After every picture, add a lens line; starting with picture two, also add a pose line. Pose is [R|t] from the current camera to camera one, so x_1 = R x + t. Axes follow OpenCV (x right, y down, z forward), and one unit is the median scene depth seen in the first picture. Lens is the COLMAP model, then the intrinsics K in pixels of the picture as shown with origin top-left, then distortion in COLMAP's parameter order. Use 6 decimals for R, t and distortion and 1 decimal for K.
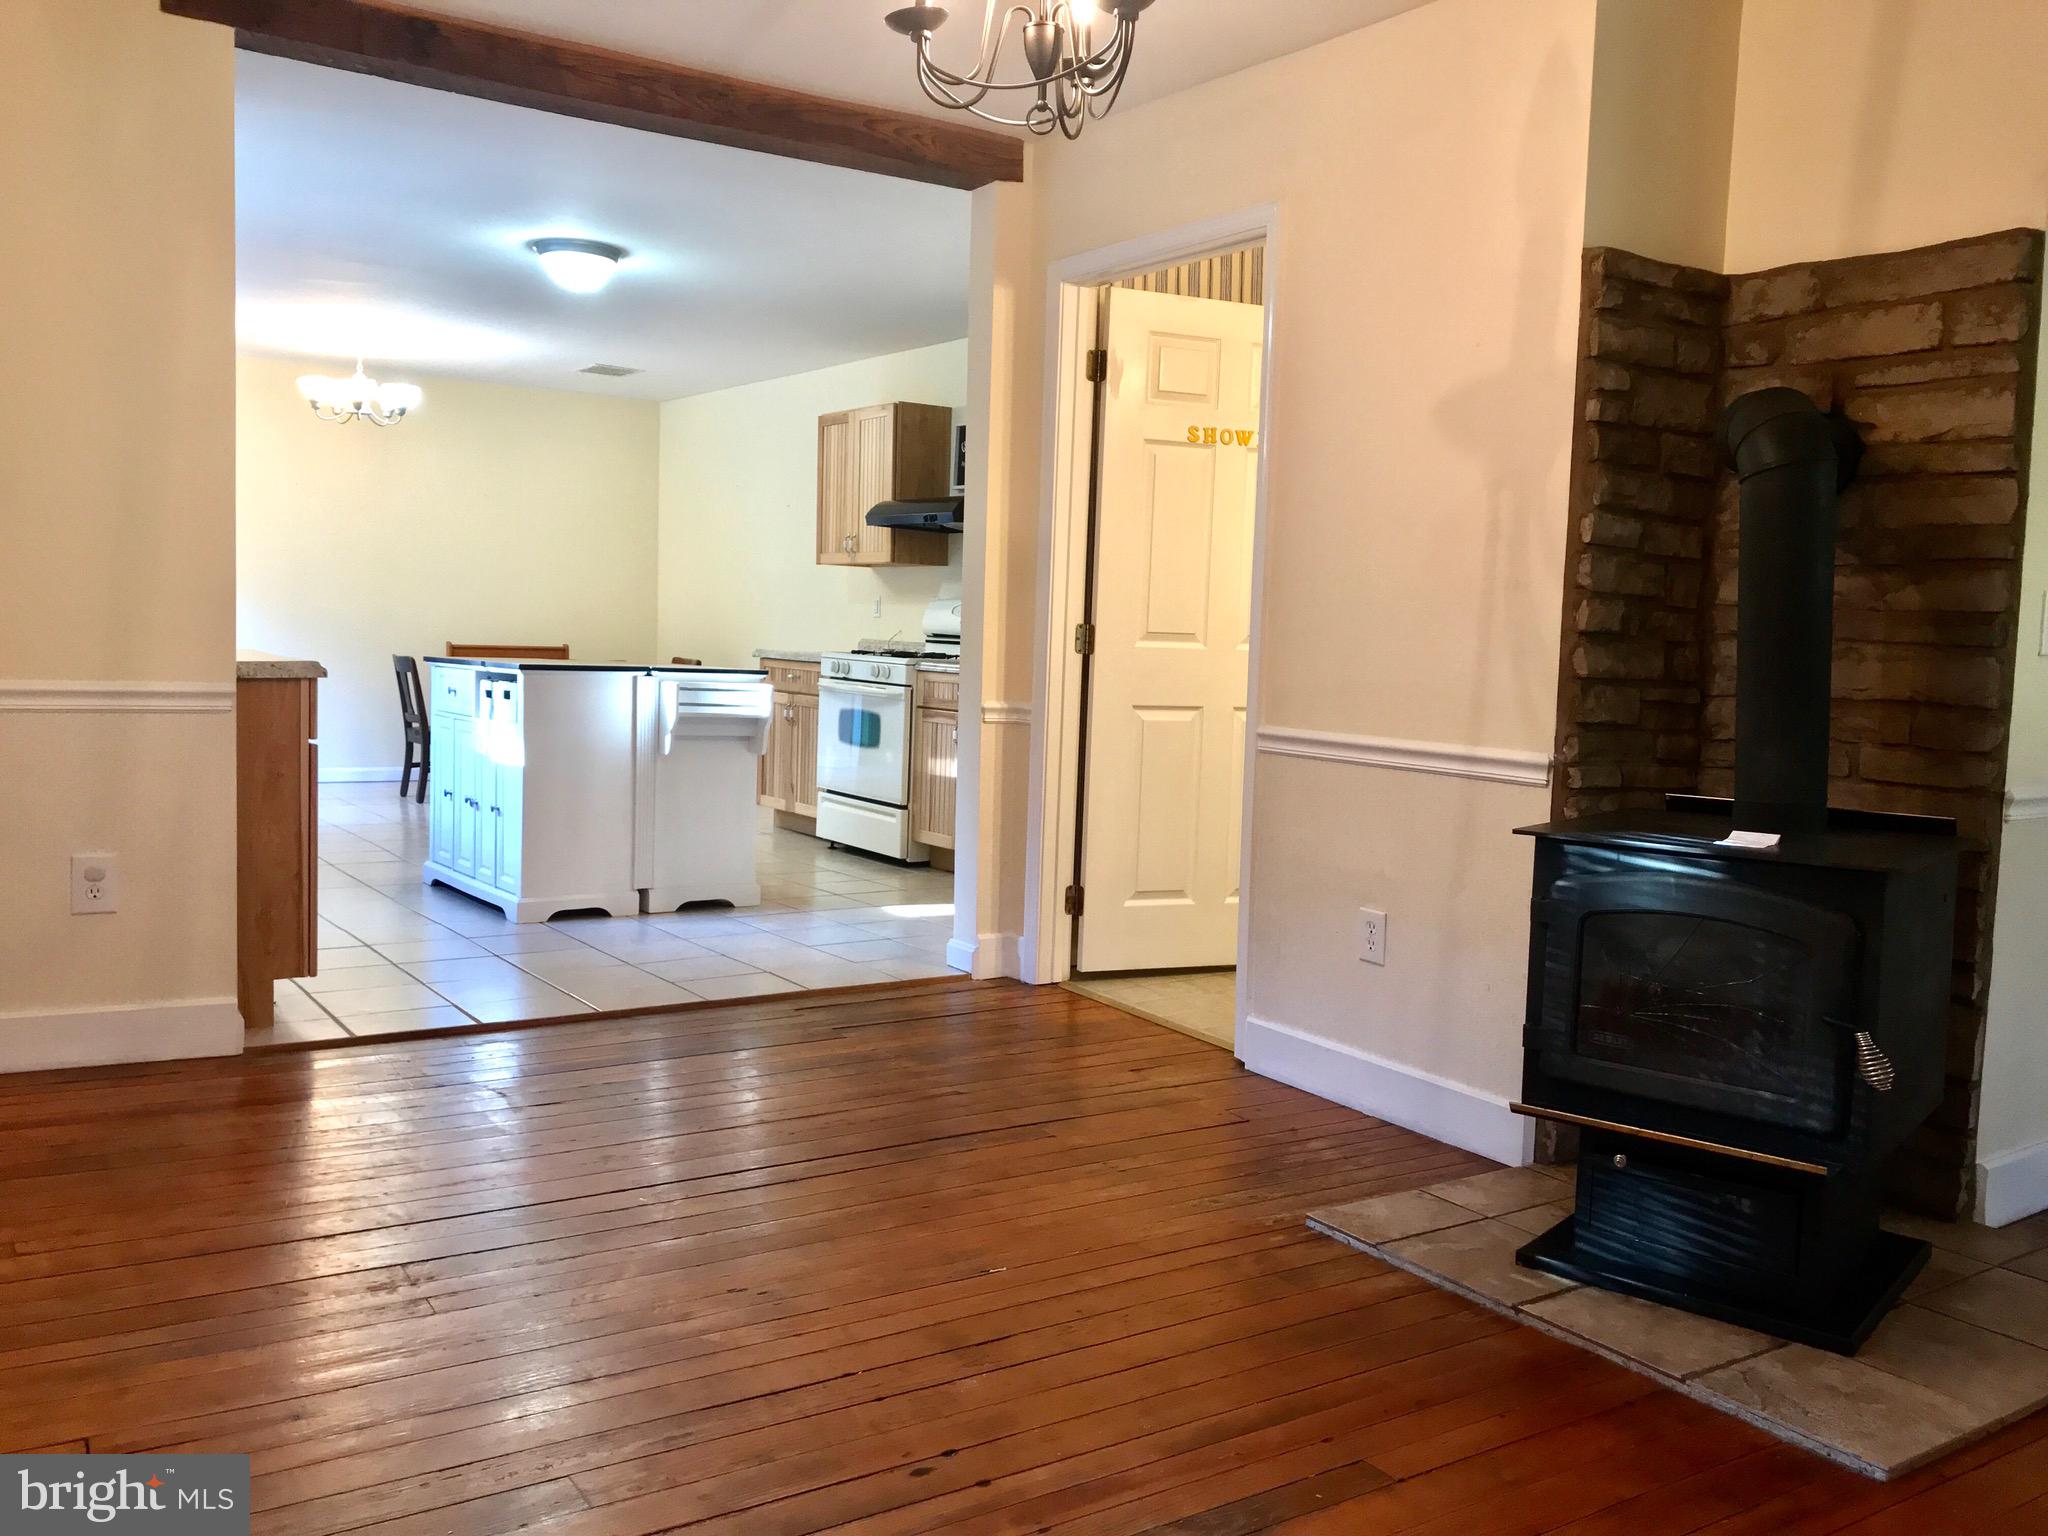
lens RADIAL K [[1685.6, 0, 1029.9], [0, 1685.6, 763.0], [0, 0, 1]] dist [0.043799, -0.044371]
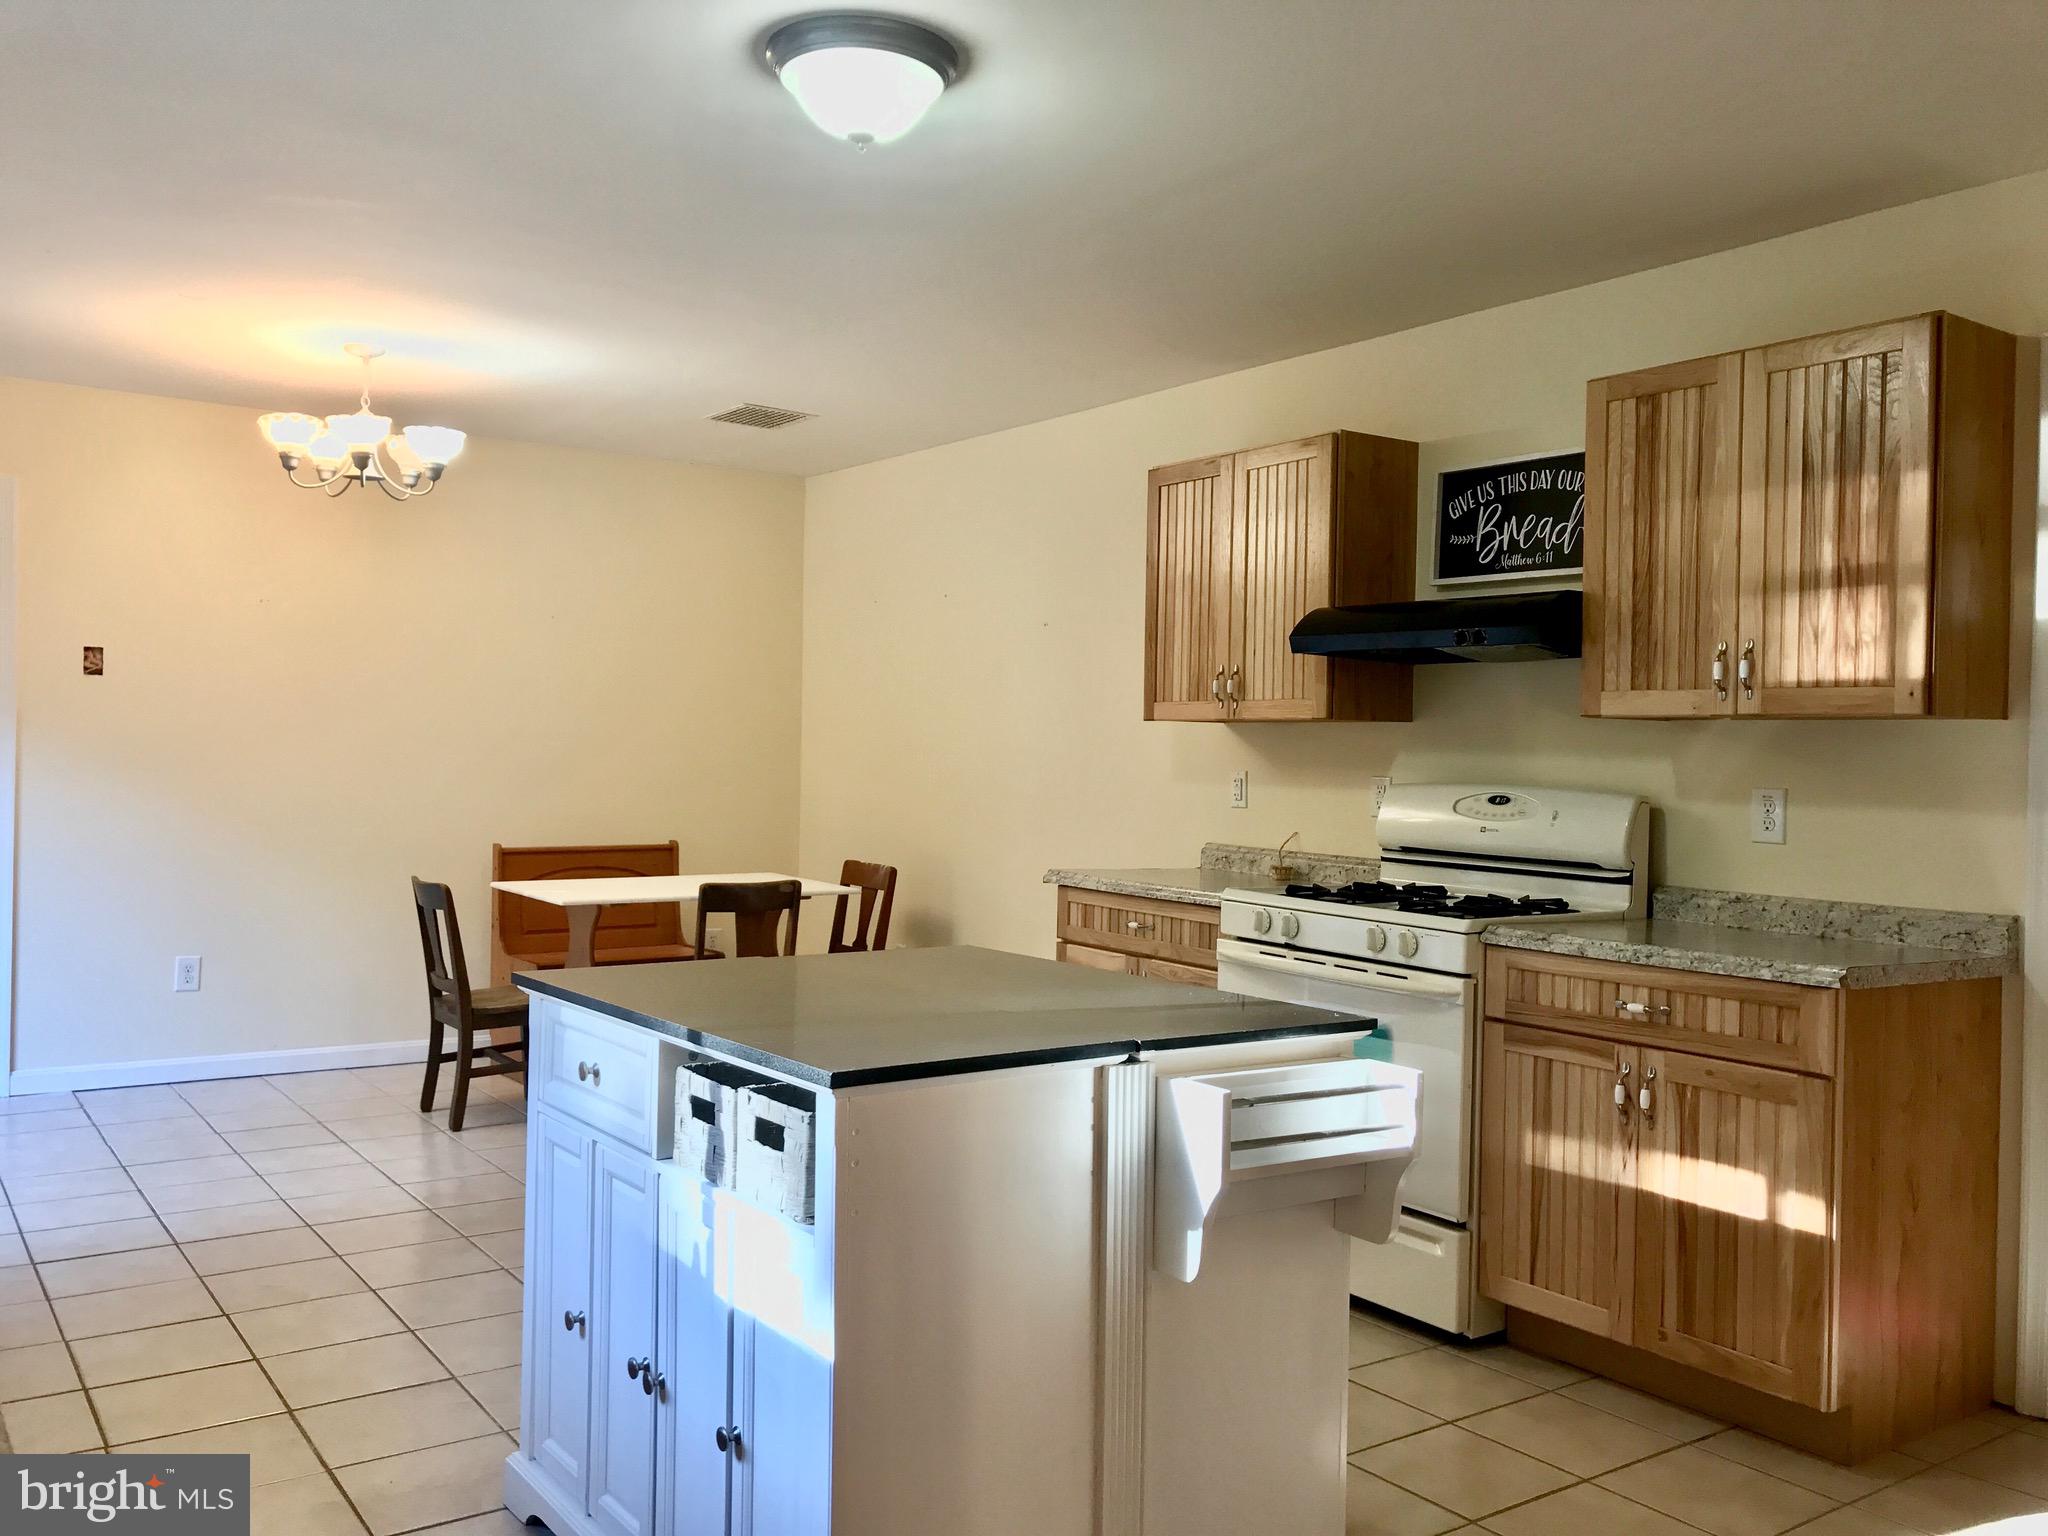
lens RADIAL K [[1685.6, 0, 1013.9], [0, 1685.6, 771.1], [0, 0, 1]] dist [0.043799, -0.044371]
pose [[0.999915, -0.012852, -0.002196, -0.183360], [0.012678, 0.997710, -0.066443, -0.067279], [0.003045, 0.066409, 0.997788, 0.454529]]
